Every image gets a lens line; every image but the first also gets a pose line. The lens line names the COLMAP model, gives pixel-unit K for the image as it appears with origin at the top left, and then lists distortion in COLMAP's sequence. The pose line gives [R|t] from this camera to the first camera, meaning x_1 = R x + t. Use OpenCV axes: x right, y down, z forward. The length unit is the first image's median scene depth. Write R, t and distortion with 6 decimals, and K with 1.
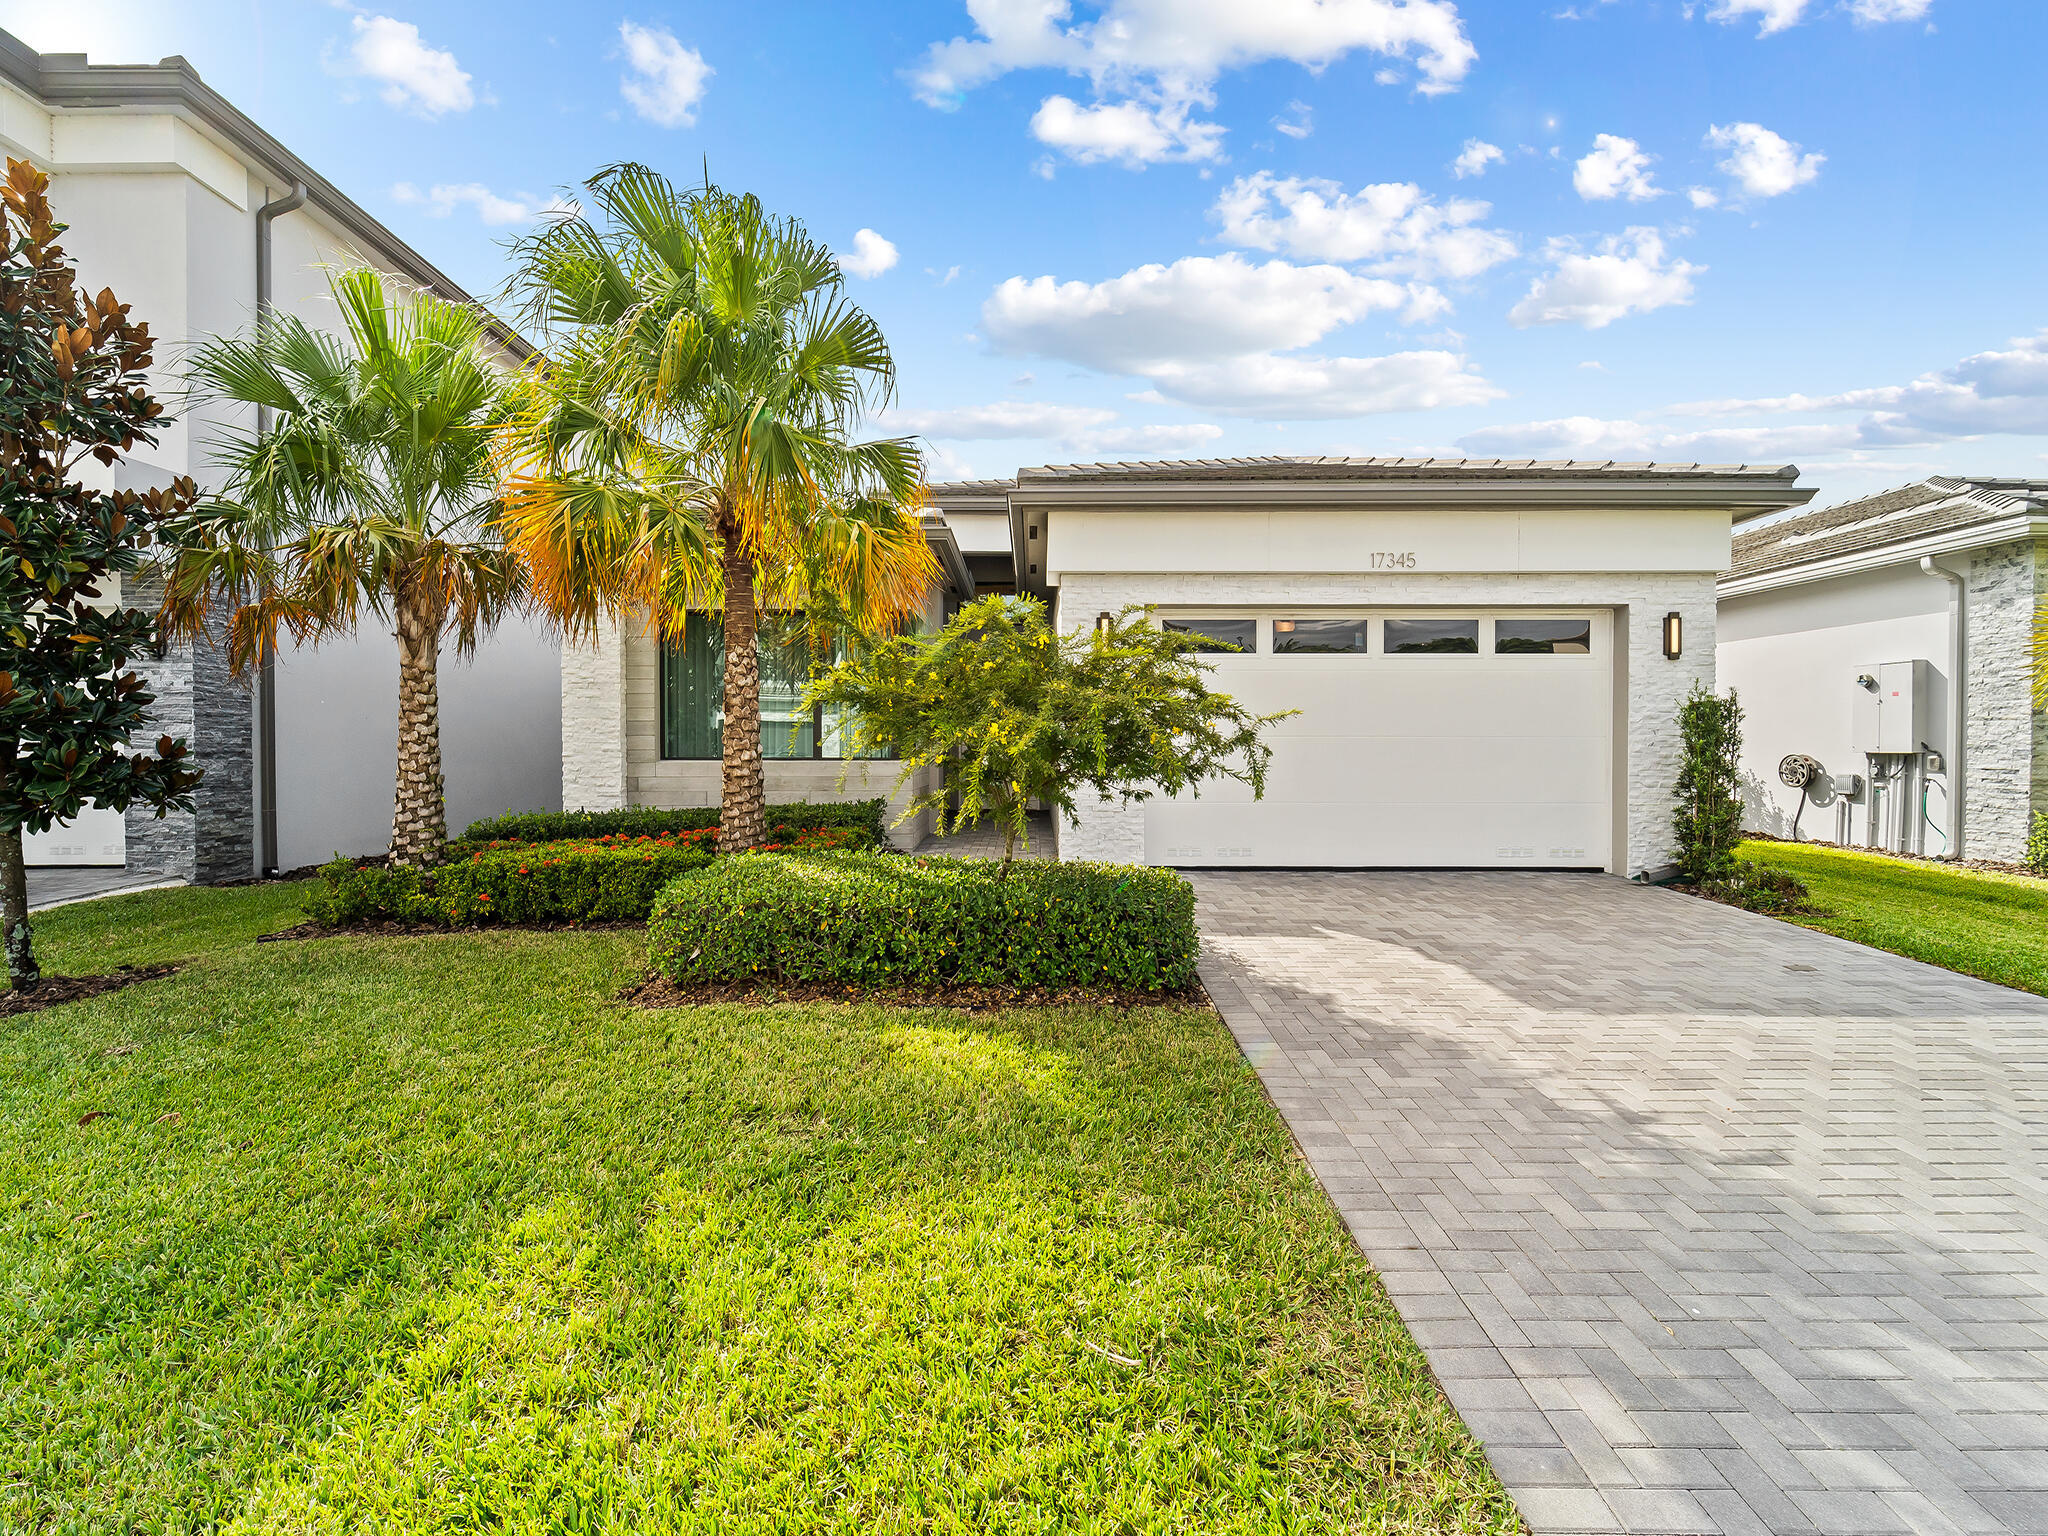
lens RADIAL K [[825.1, 0, 1026.8], [0, 825.1, 761.9], [0, 0, 1]] dist [-0.000708, 0.000011]
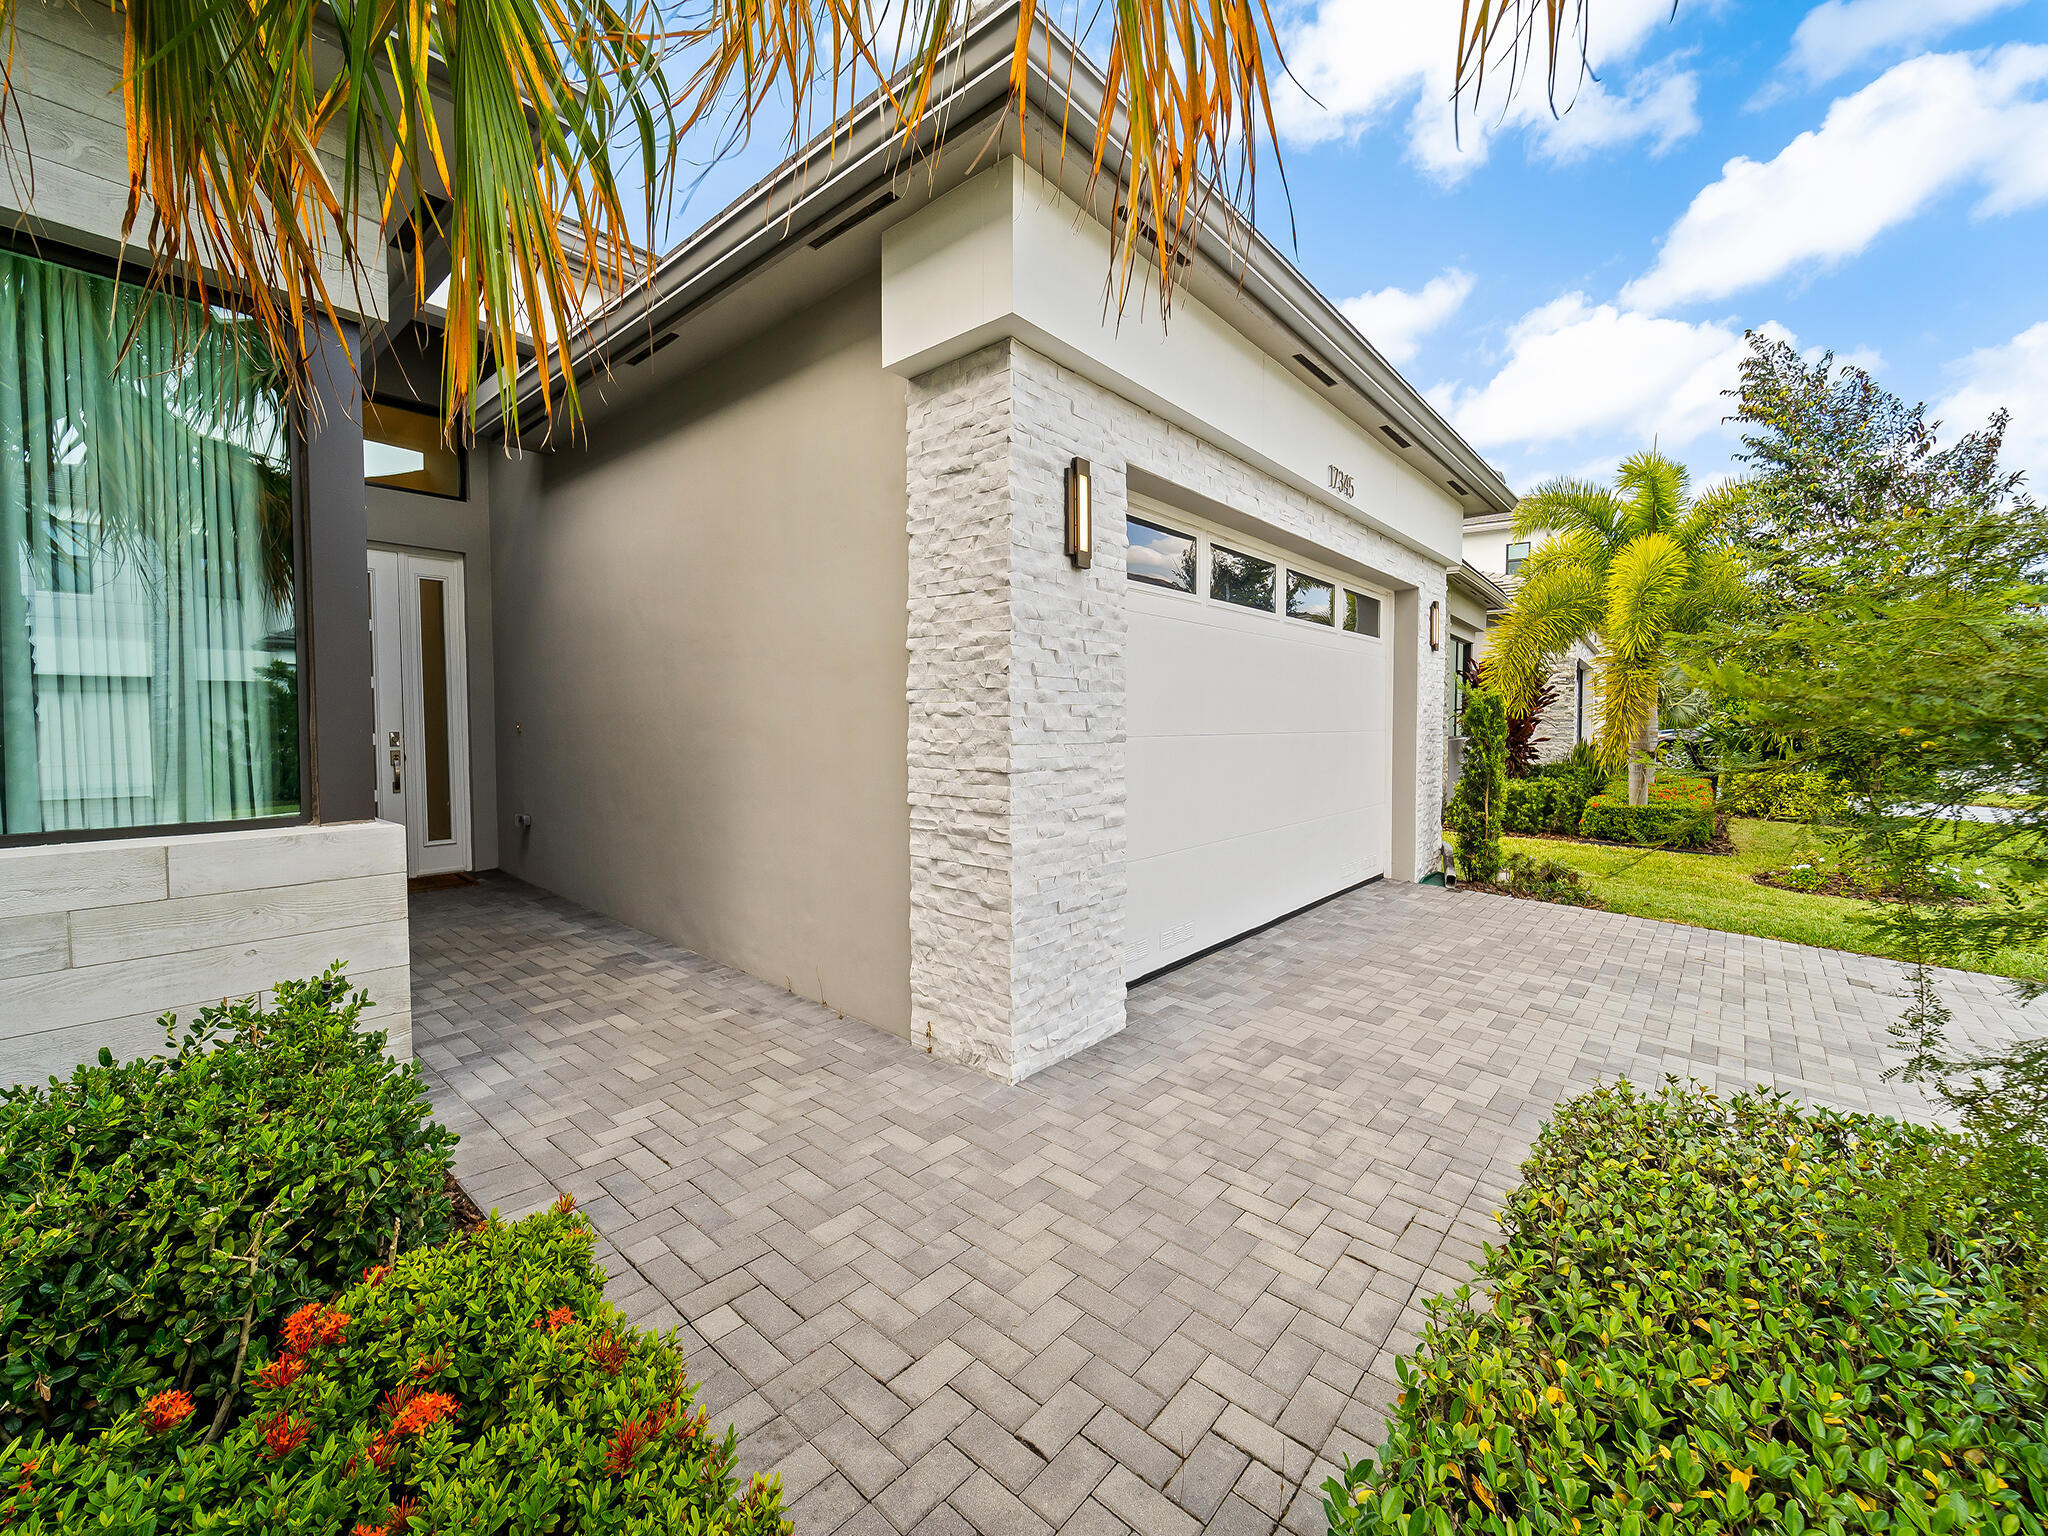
lens RADIAL K [[825.1, 0, 1022.7], [0, 825.1, 754.5], [0, 0, 1]] dist [-0.000708, 0.000011]
pose [[0.645148, -0.030412, 0.763452, -0.316690], [0.011599, 0.999482, 0.030013, -0.045760], [-0.763970, -0.010508, 0.645167, 0.888168]]
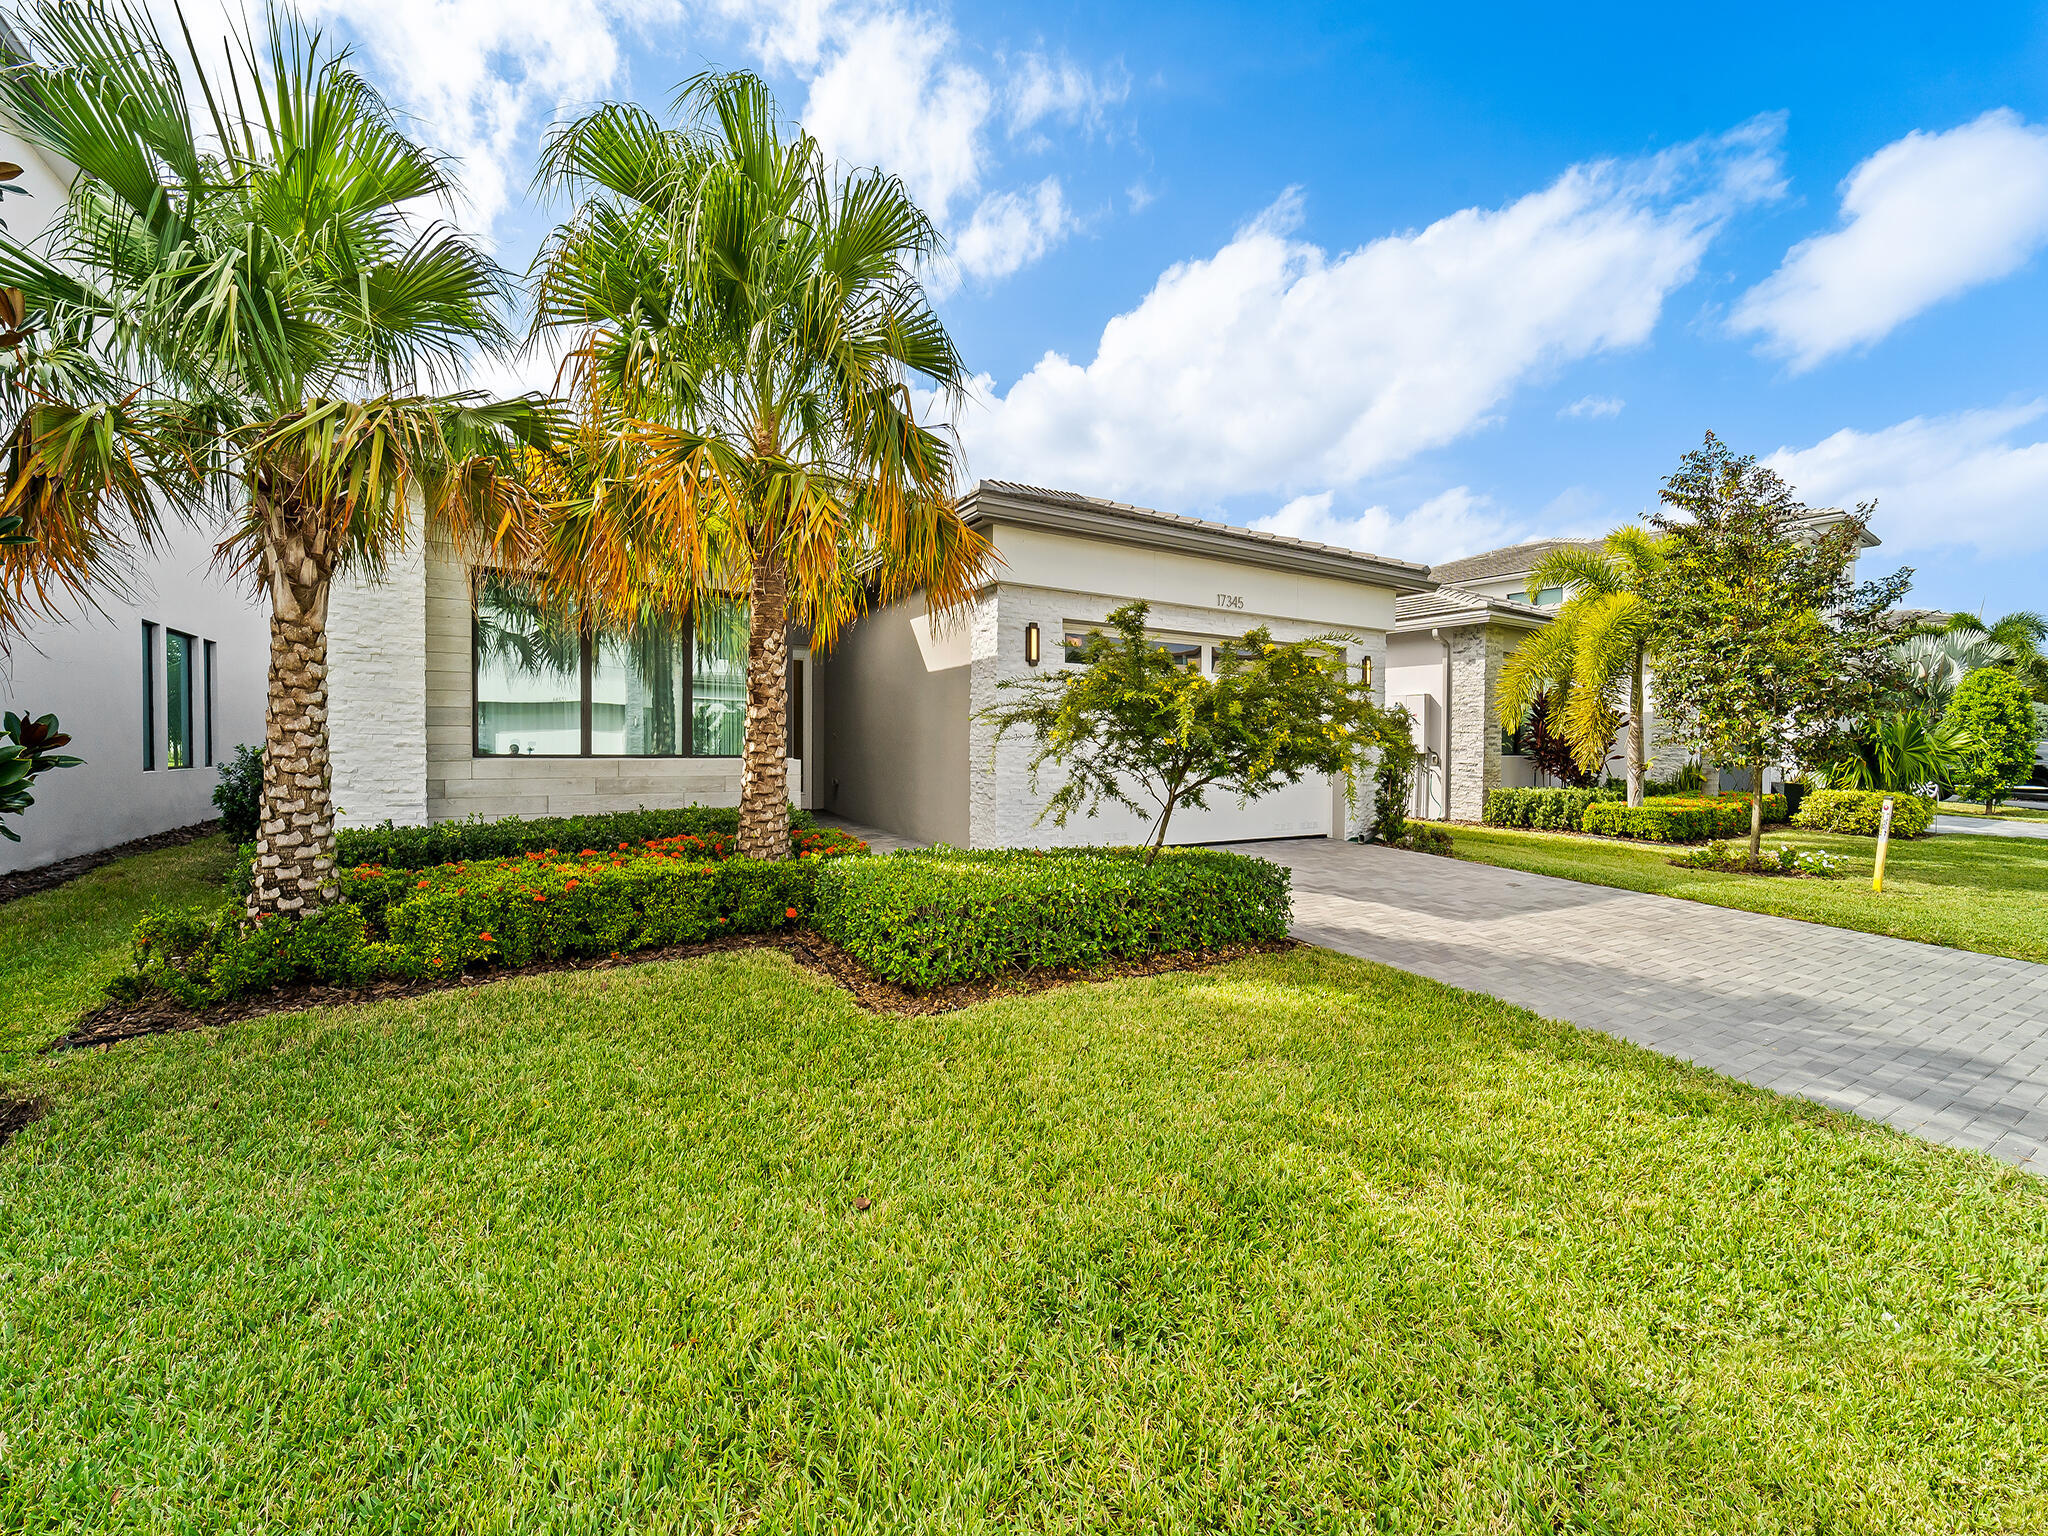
lens RADIAL K [[825.1, 0, 1022.7], [0, 825.1, 763.8], [0, 0, 1]] dist [-0.000708, 0.000011]
pose [[0.856110, -0.003744, 0.516779, -0.580556], [0.001546, 0.999988, 0.004684, 0.001019], [-0.516791, -0.003211, 0.856106, 0.082443]]
